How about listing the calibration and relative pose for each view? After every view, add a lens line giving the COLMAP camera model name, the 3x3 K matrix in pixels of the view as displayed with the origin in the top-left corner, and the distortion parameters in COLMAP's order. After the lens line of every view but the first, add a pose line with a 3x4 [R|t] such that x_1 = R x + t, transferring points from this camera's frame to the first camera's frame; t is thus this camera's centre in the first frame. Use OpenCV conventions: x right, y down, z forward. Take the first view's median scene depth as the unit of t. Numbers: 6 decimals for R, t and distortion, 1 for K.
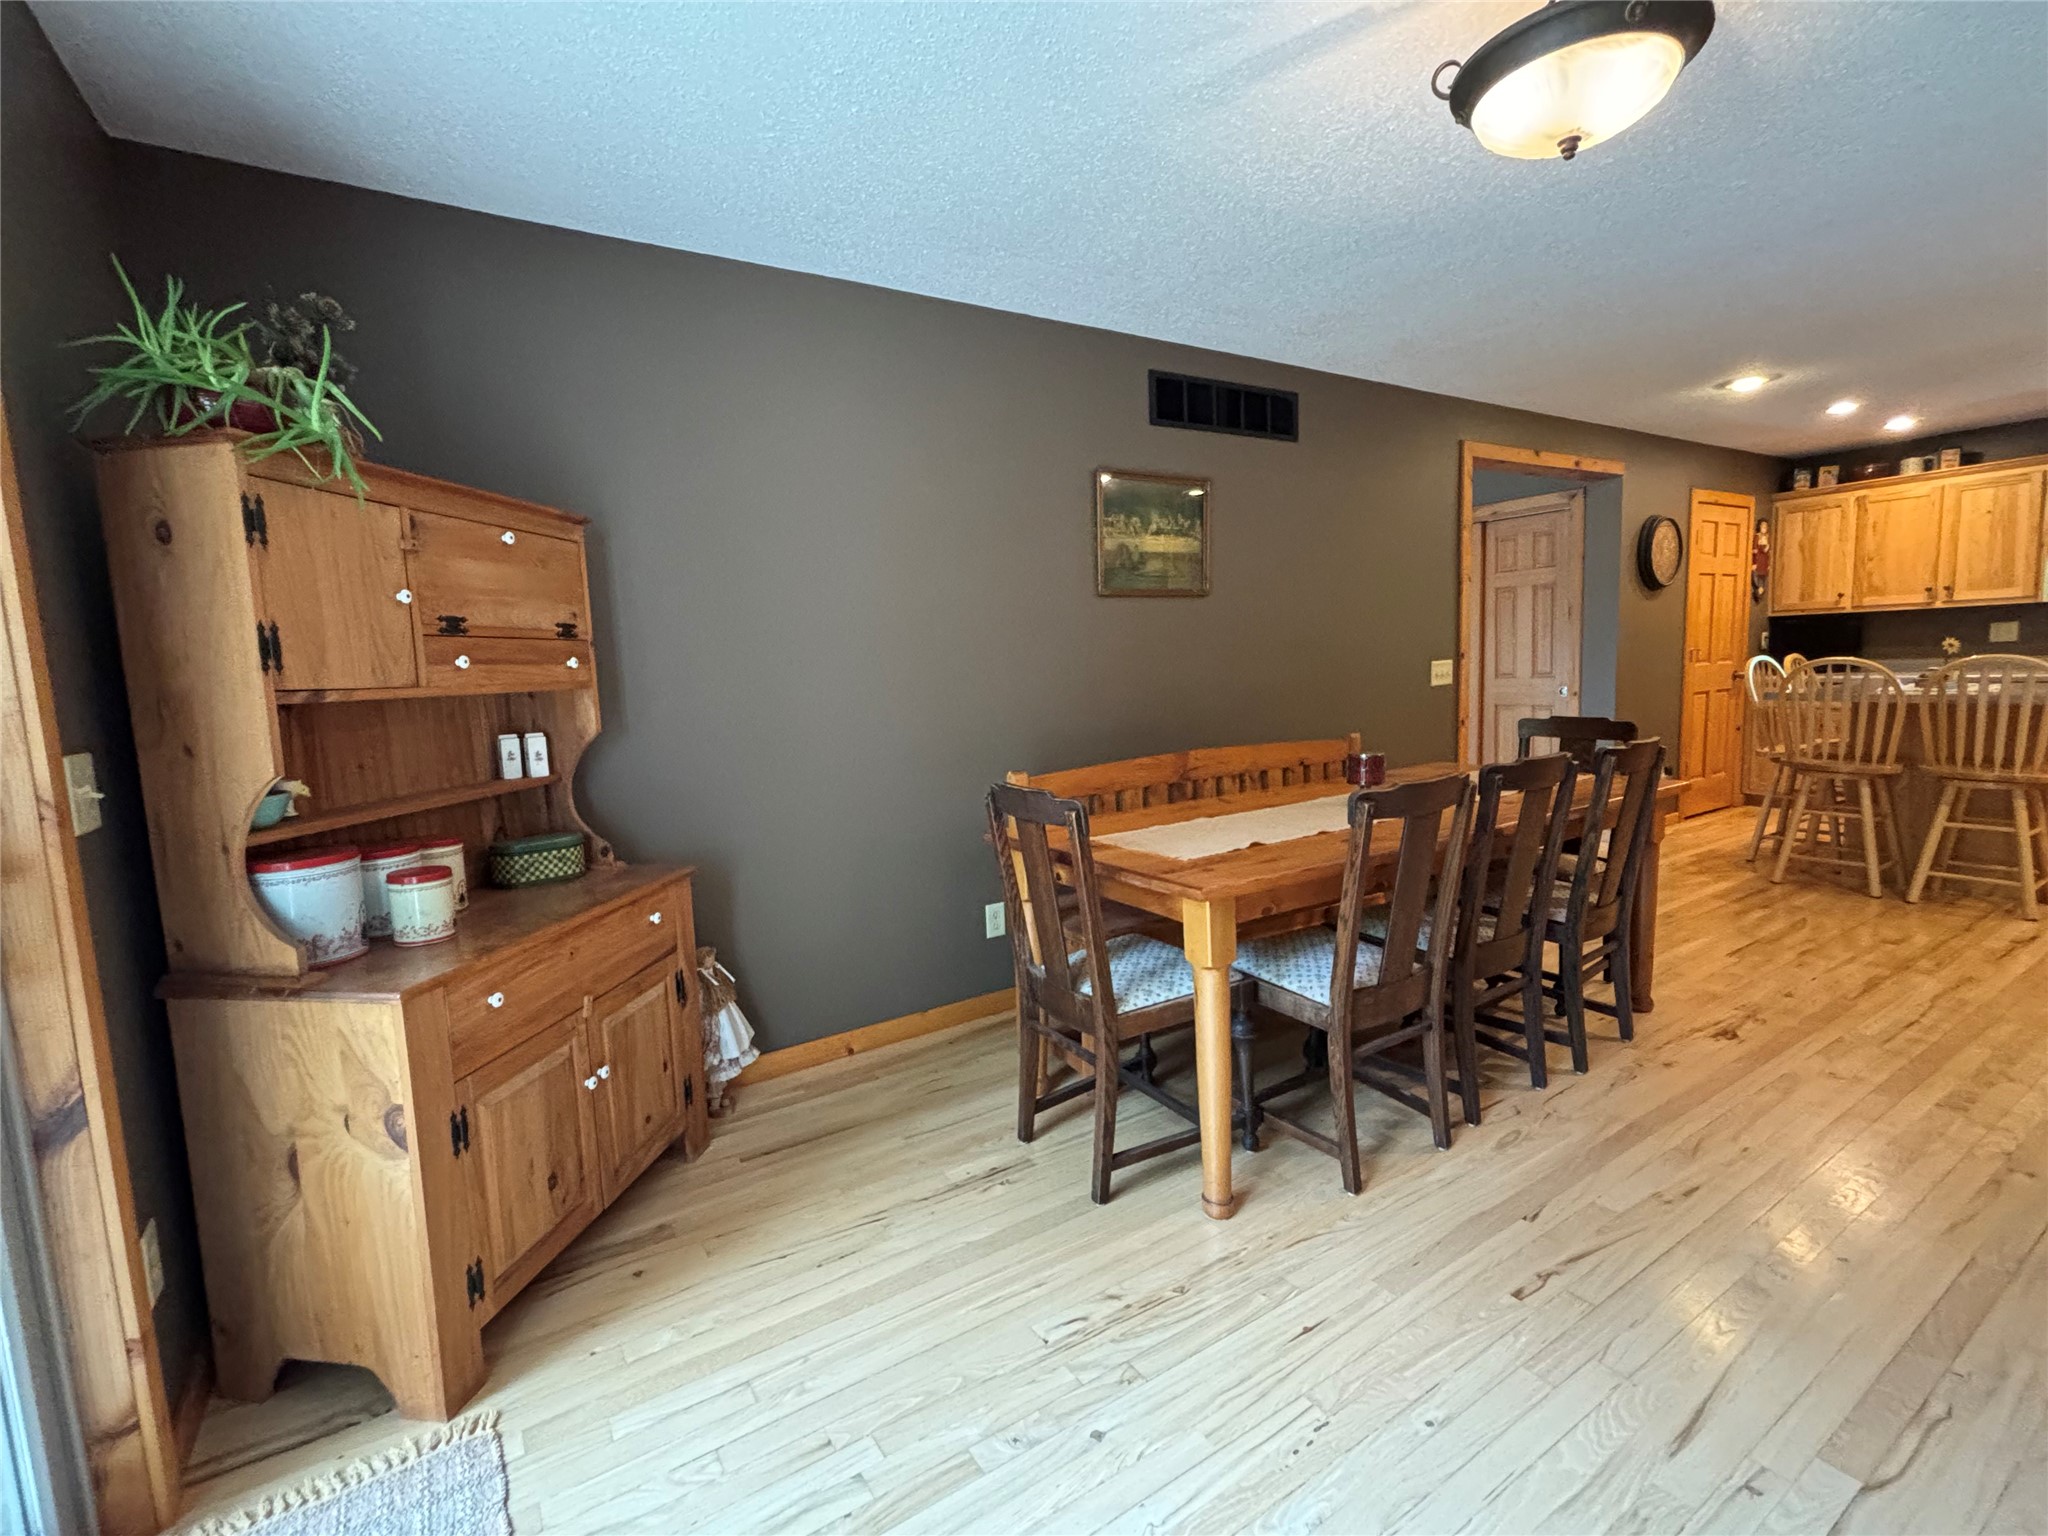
lens RADIAL K [[920.0, 0, 1021.5], [0, 920.0, 766.9], [0, 0, 1]] dist [0.004525, 0.000049]
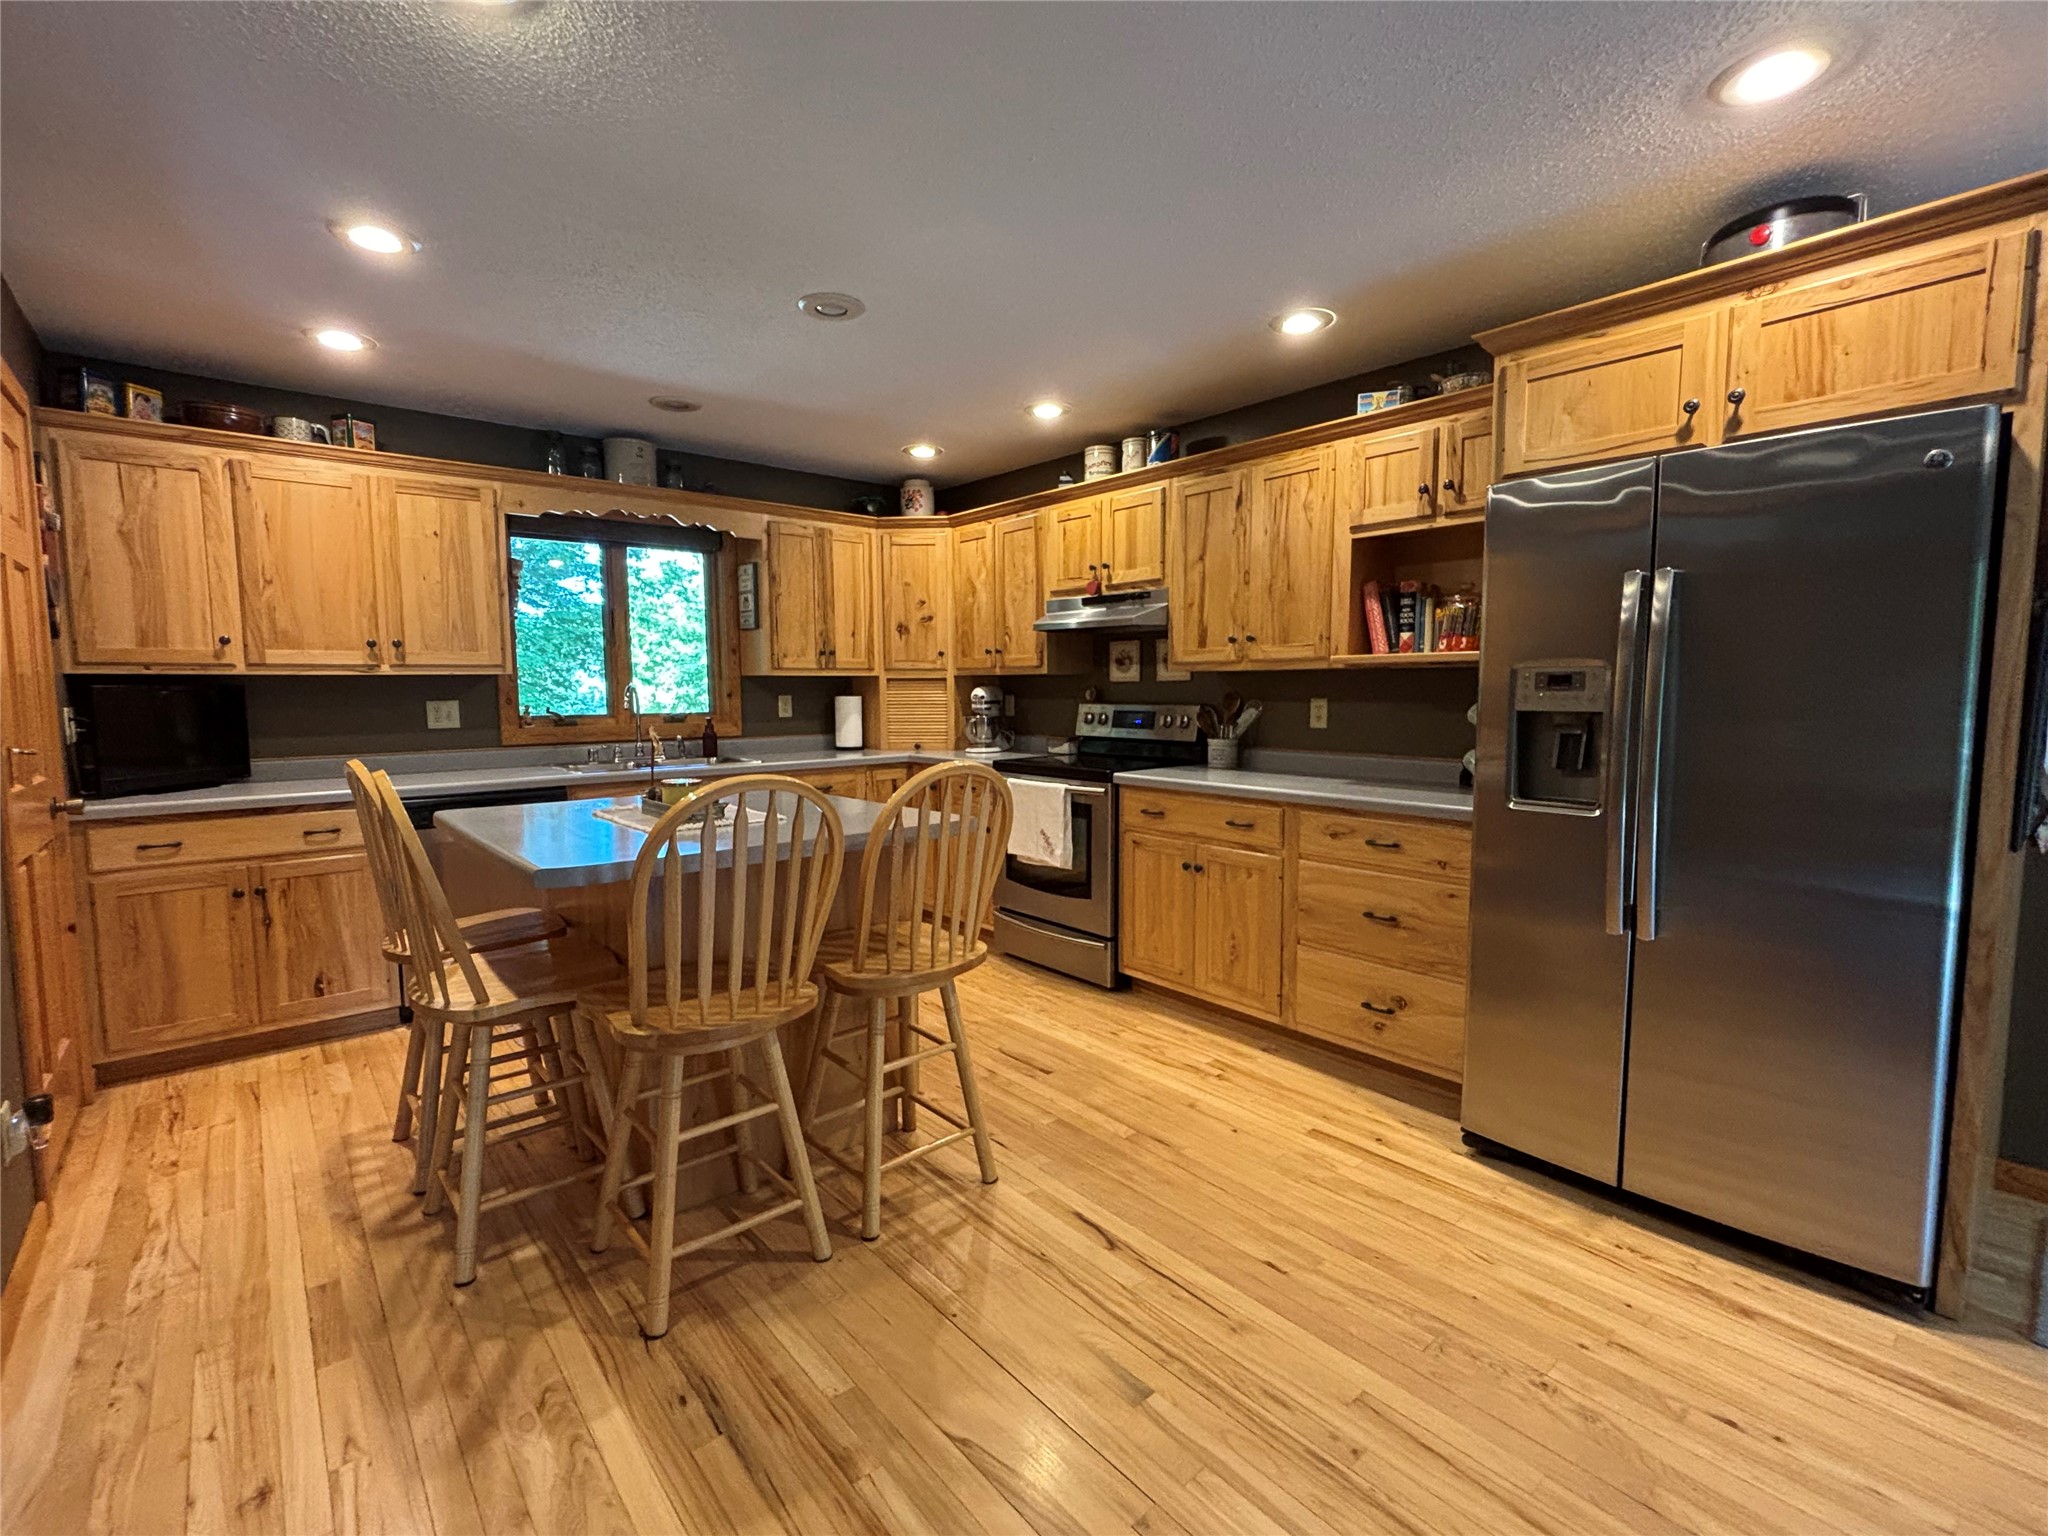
lens RADIAL K [[920.0, 0, 1023.5], [0, 920.0, 767.1], [0, 0, 1]] dist [0.004525, 0.000049]
pose [[-0.146532, -0.051956, 0.987841, 0.301648], [0.124150, 0.989758, 0.070473, -0.097349], [-0.981384, 0.132967, -0.138581, 0.647100]]
